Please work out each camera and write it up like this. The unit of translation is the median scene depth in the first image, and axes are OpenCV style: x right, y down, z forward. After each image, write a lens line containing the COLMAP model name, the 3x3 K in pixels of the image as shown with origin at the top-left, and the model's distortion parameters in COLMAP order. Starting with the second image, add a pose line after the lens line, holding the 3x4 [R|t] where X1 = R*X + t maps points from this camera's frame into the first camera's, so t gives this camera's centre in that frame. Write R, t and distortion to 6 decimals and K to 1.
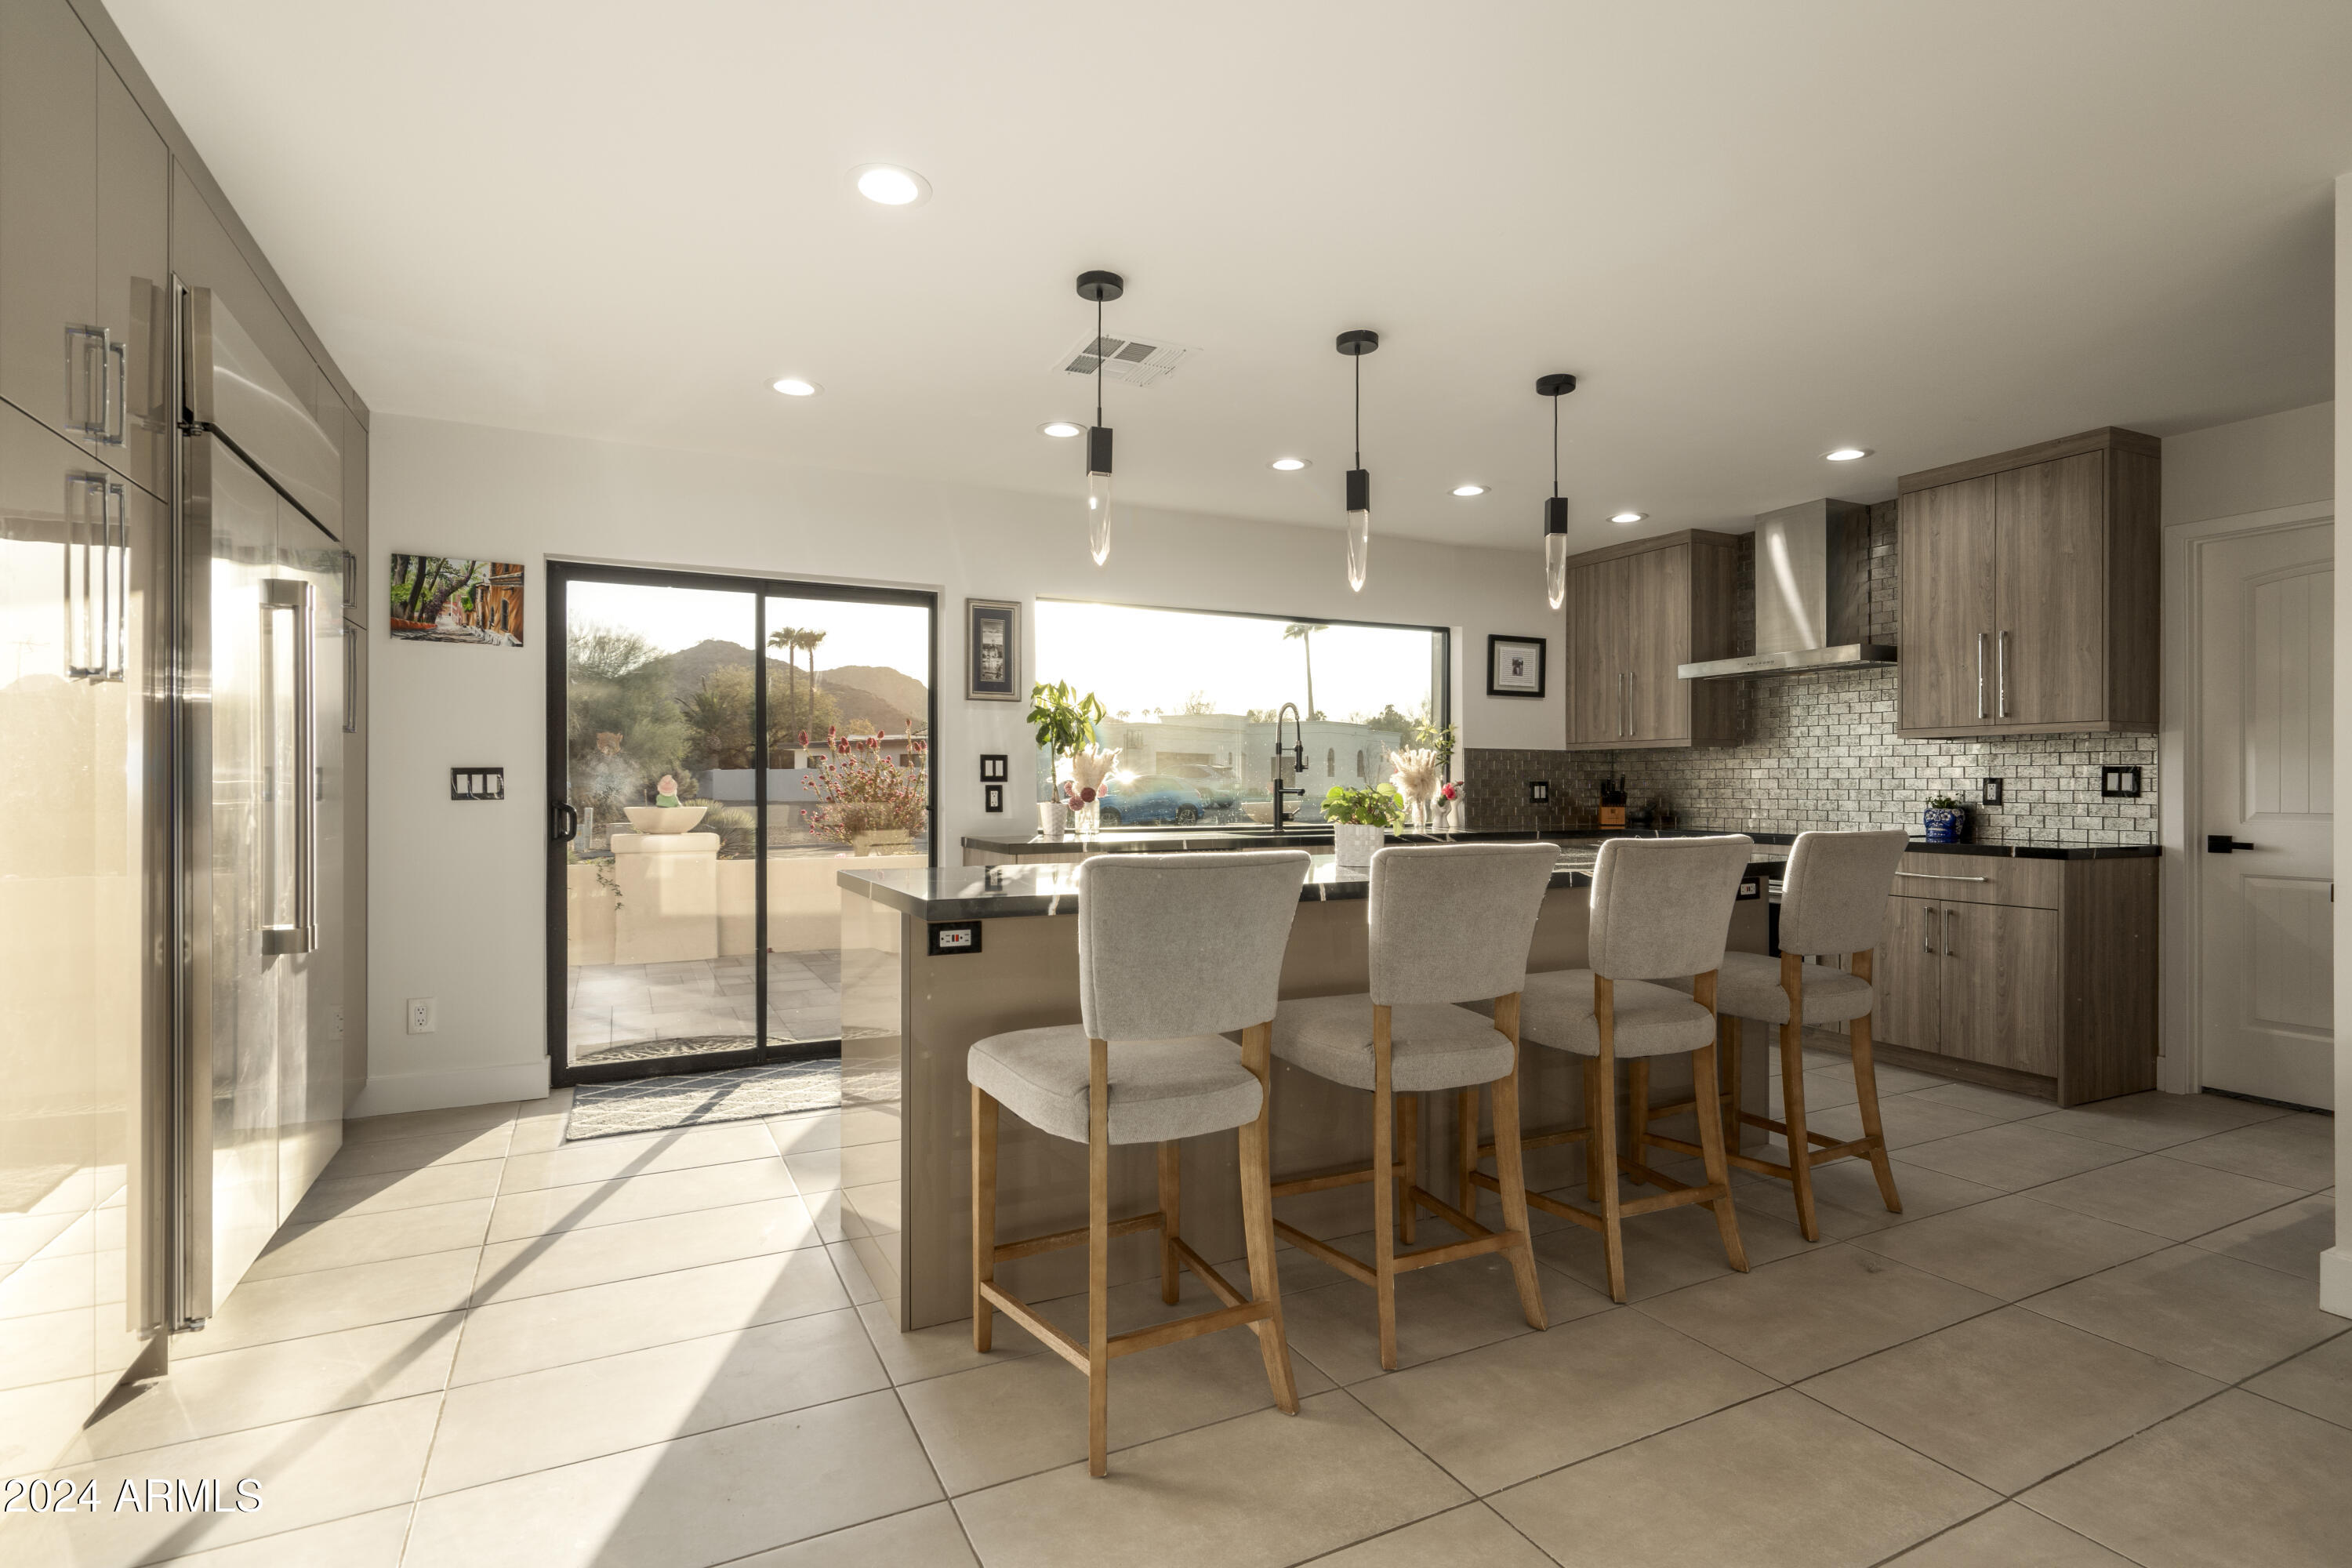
lens RADIAL K [[1140.2, 0, 1176.0], [0, 1140.2, 784.0], [0, 0, 1]] dist [0.003867, 0.000326]
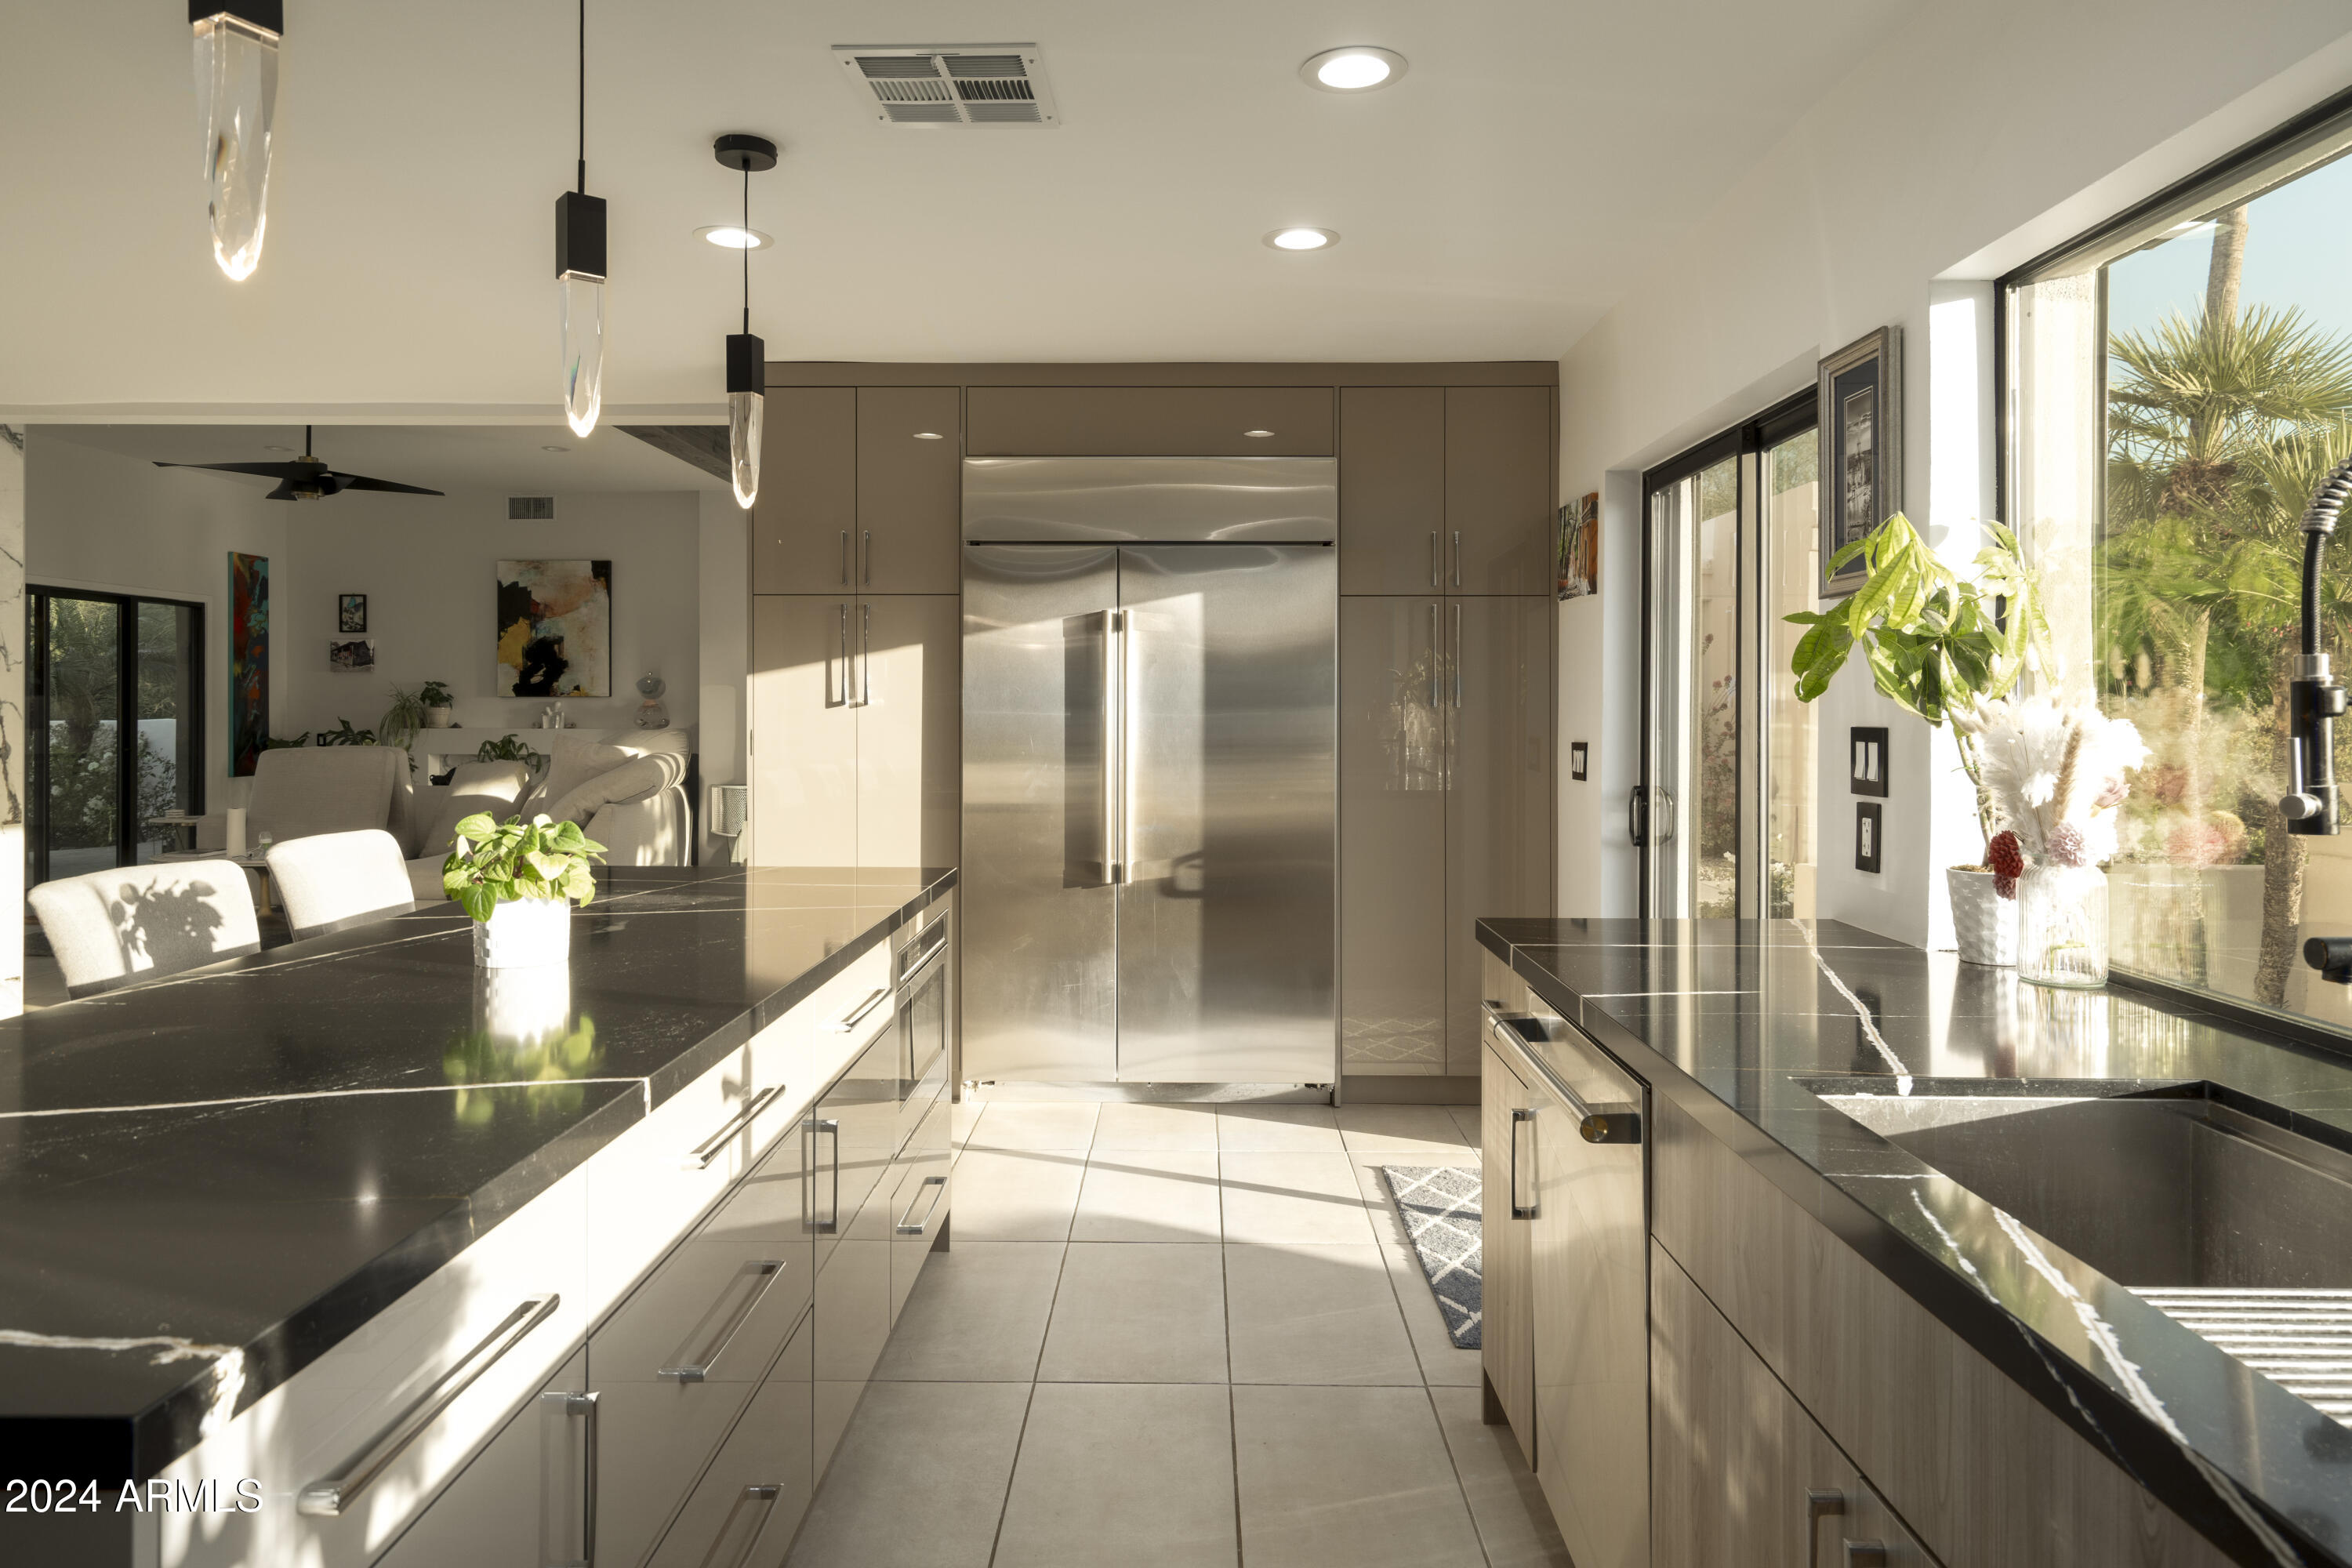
lens RADIAL K [[1402.1, 0, 1173.2], [0, 1402.1, 732.0], [0, 0, 1]] dist [-0.000367, -0.000054]
pose [[-0.466424, -0.002921, -0.884556, 0.408507], [-0.003622, 0.999992, -0.001393, -0.023538], [0.884554, 0.002554, -0.466431, 1.061495]]
